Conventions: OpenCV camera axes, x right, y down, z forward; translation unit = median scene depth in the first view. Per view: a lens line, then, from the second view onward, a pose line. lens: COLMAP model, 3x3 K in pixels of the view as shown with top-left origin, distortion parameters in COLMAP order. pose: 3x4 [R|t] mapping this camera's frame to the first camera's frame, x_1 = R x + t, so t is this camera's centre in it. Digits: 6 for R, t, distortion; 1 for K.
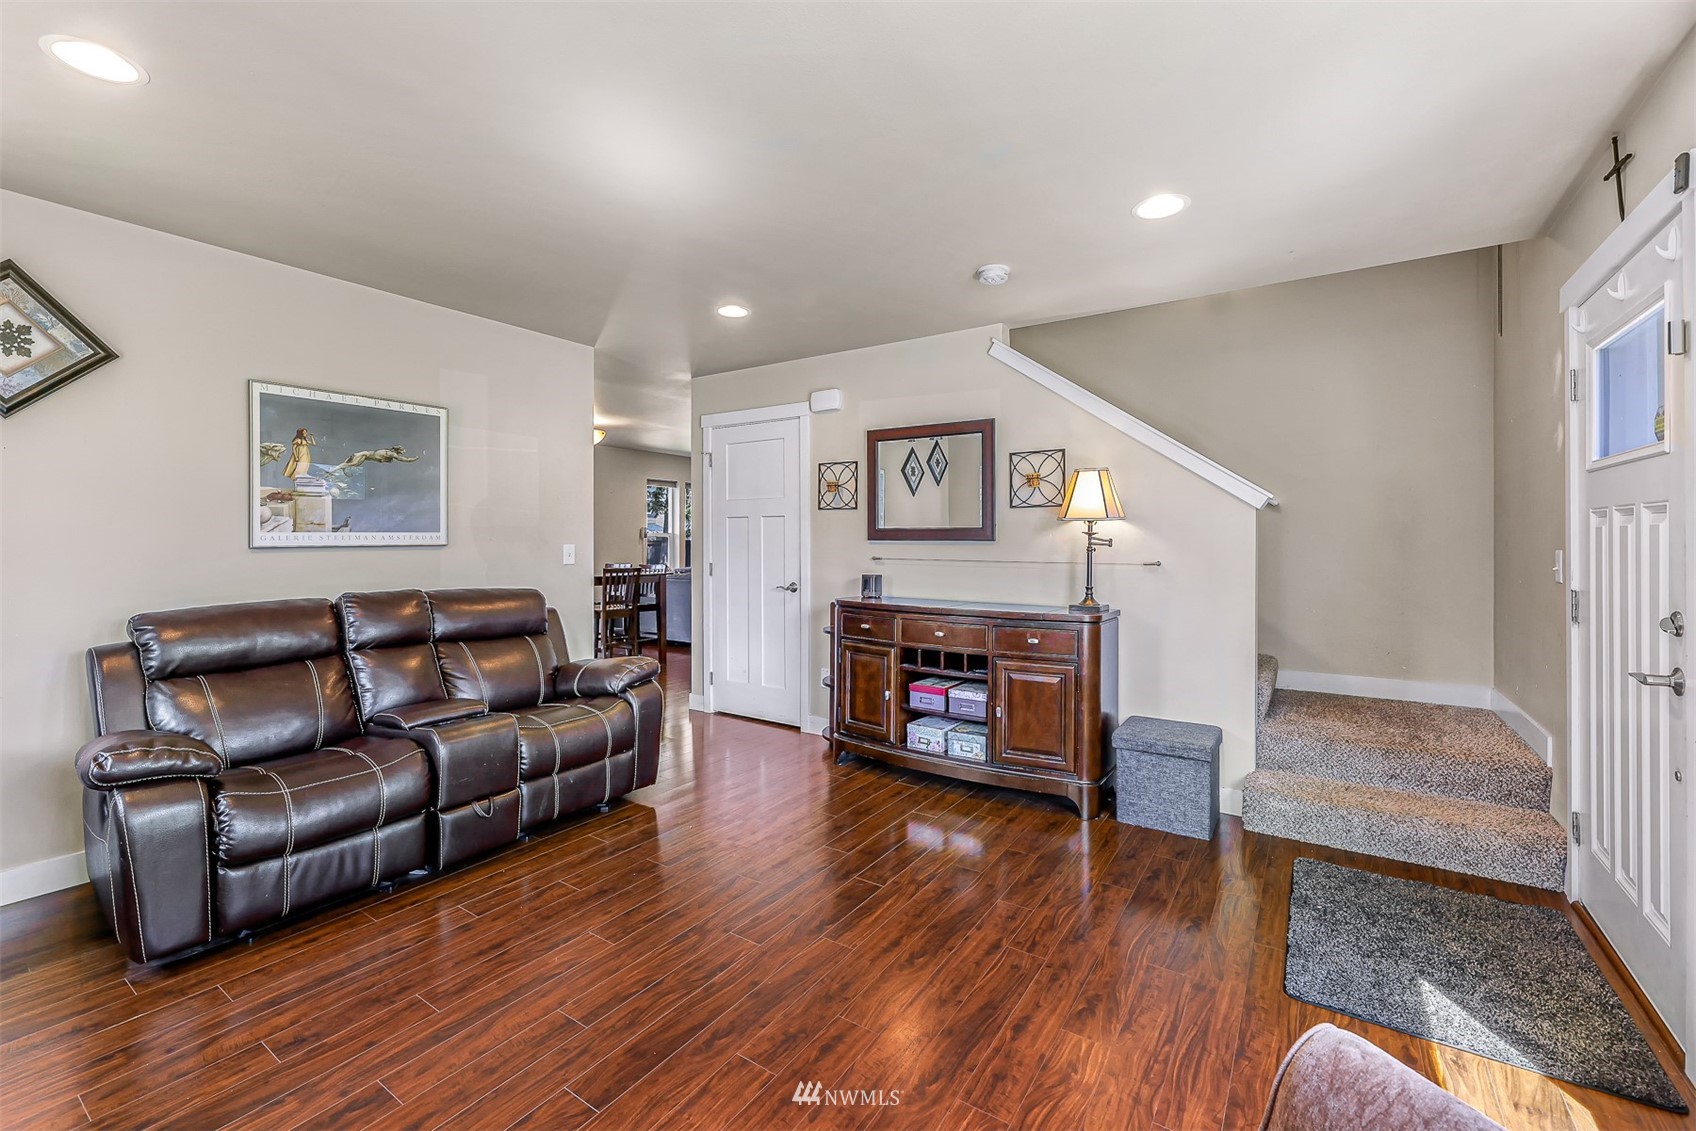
lens RADIAL K [[694.2, 0, 851.5], [0, 694.2, 538.6], [0, 0, 1]] dist [-0.000012, -0.002058]
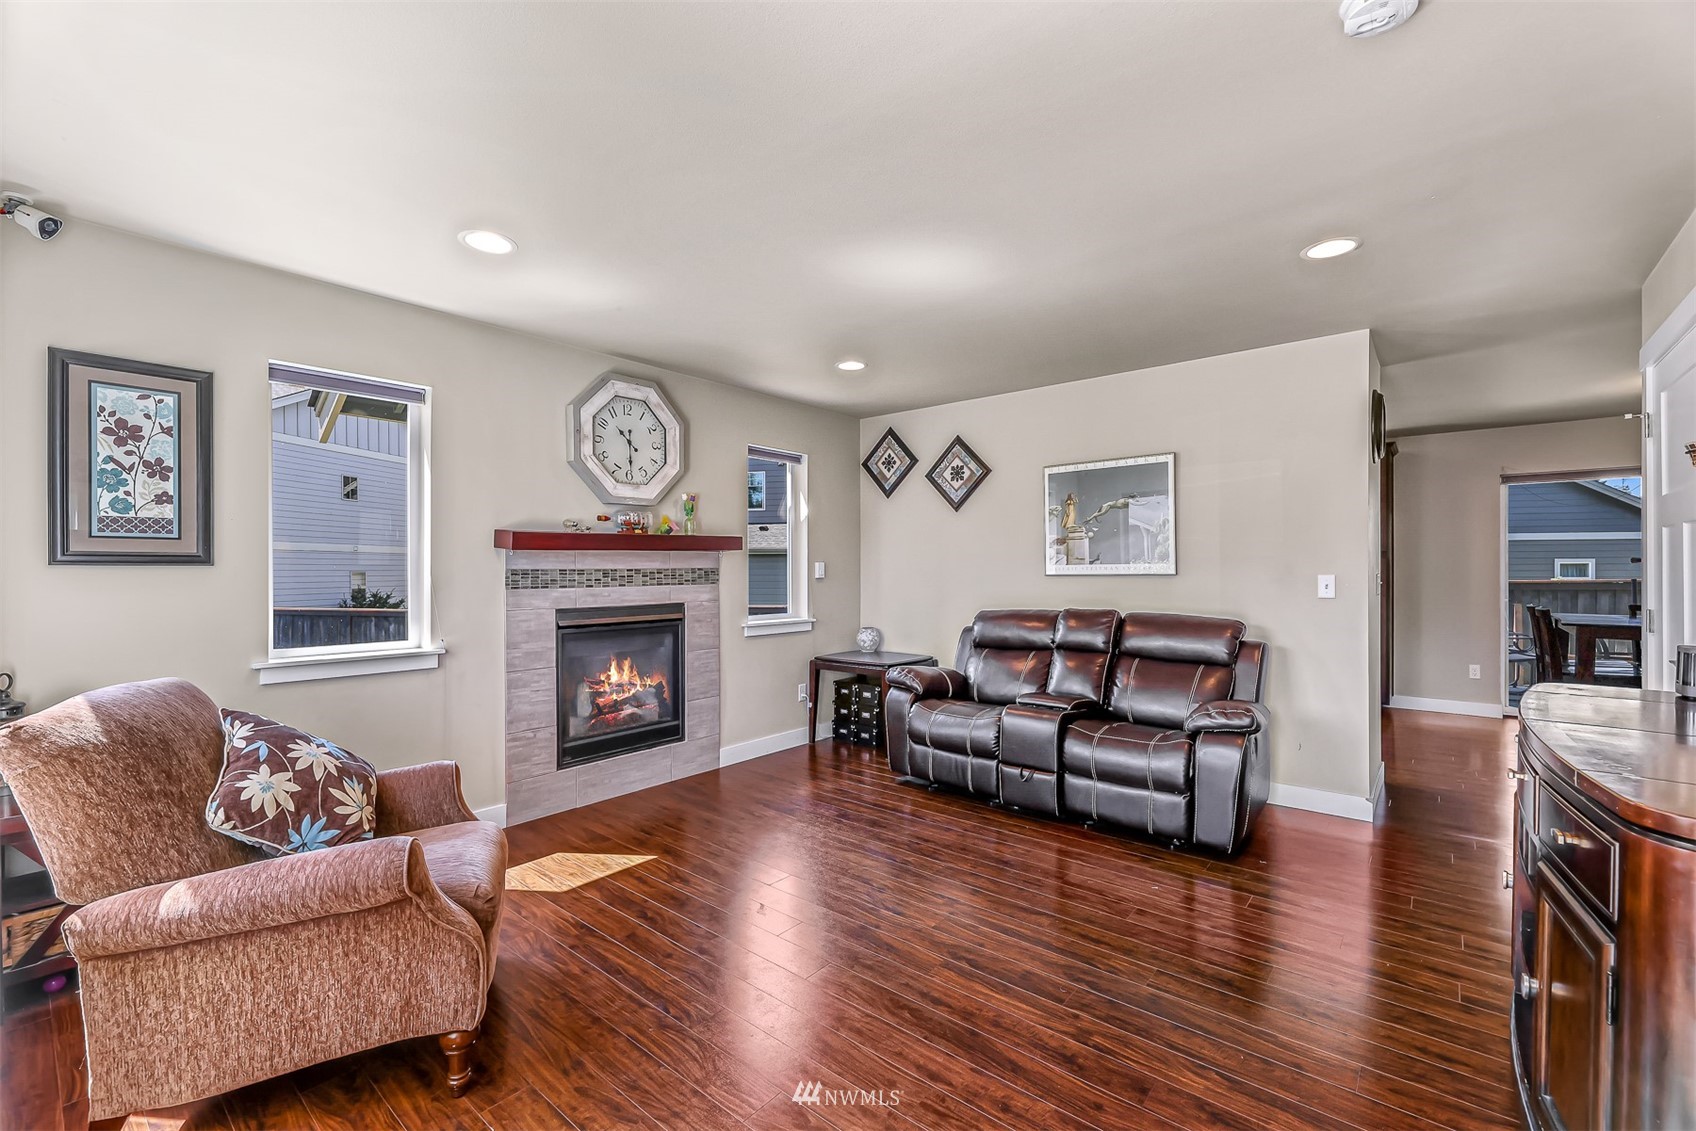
lens RADIAL K [[694.2, 0, 827.1], [0, 694.2, 571.3], [0, 0, 1]] dist [-0.000012, -0.002058]
pose [[-0.118268, 0.000203, -0.992982, 0.631585], [0.005437, 0.999985, -0.000443, 0.001813], [0.992967, -0.005451, -0.118267, 0.604977]]
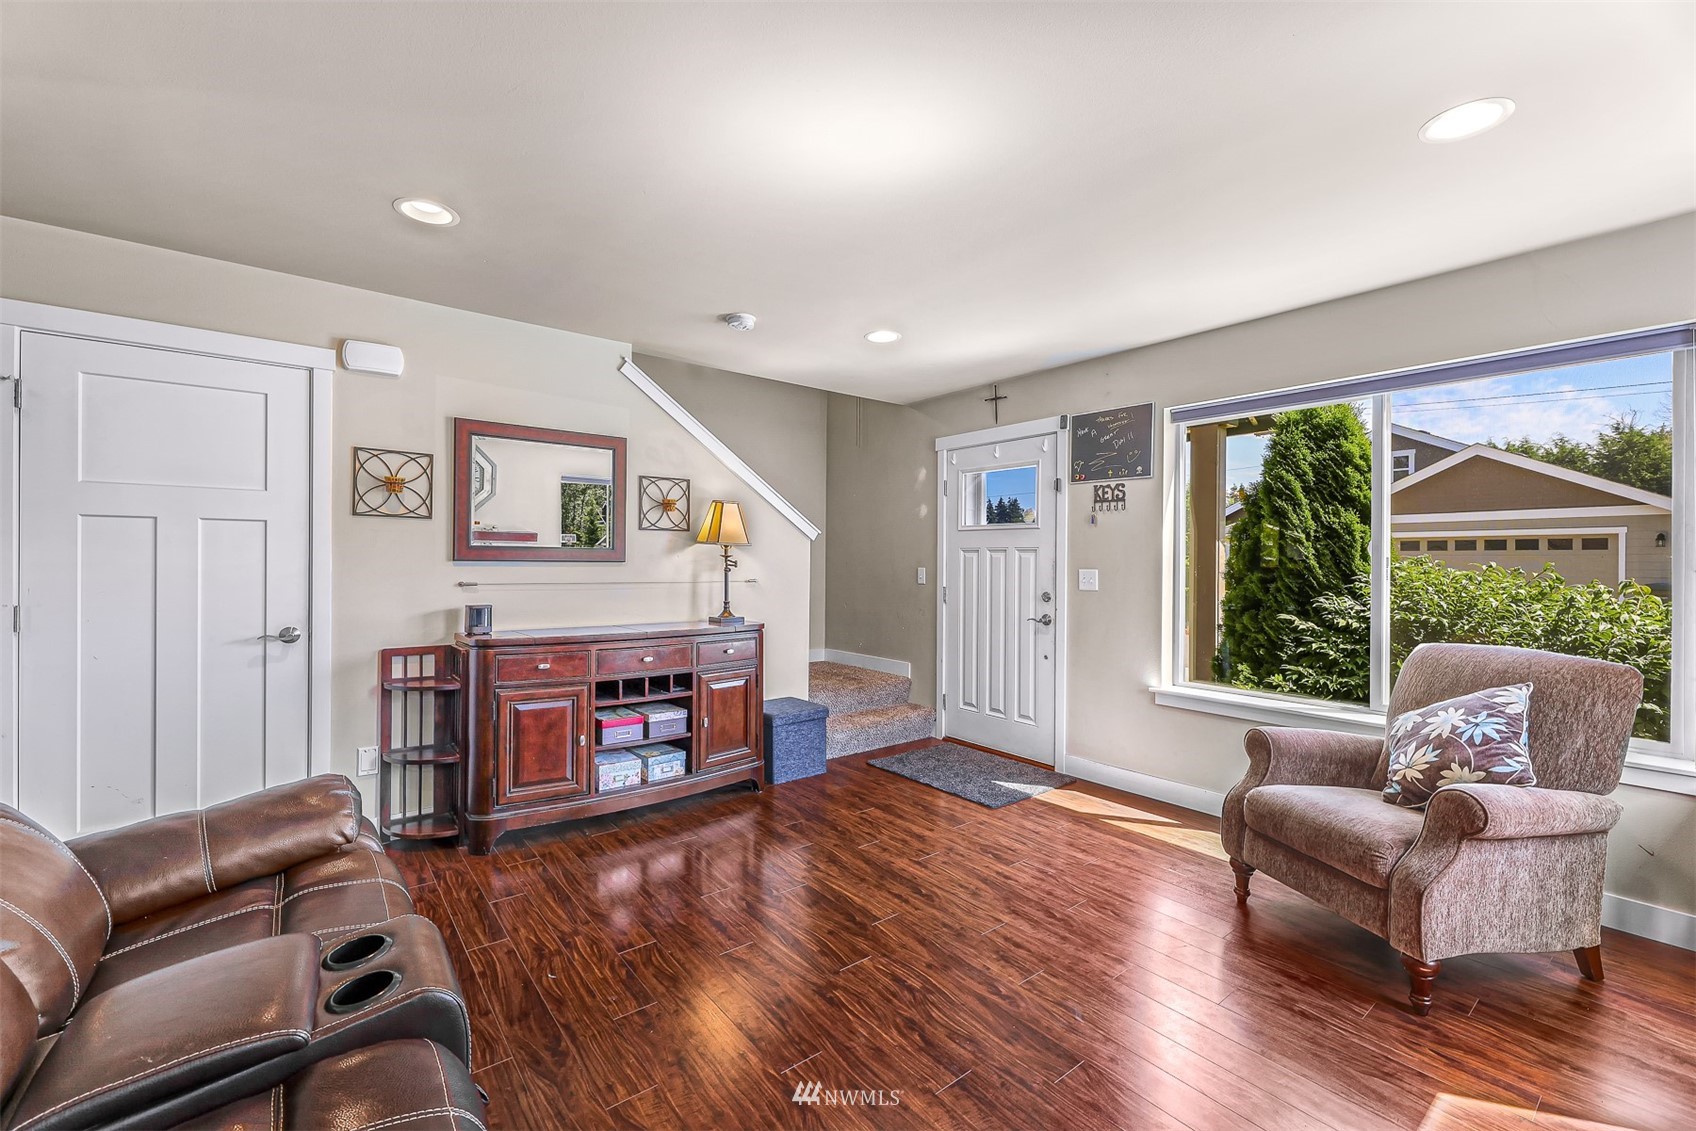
lens RADIAL K [[694.2, 0, 819.3], [0, 694.2, 561.6], [0, 0, 1]] dist [-0.000012, -0.002058]
pose [[0.324720, 0.000172, 0.945810, -0.707438], [-0.007963, 0.999965, 0.002552, -0.002624], [-0.945777, -0.008361, 0.324710, 0.463024]]
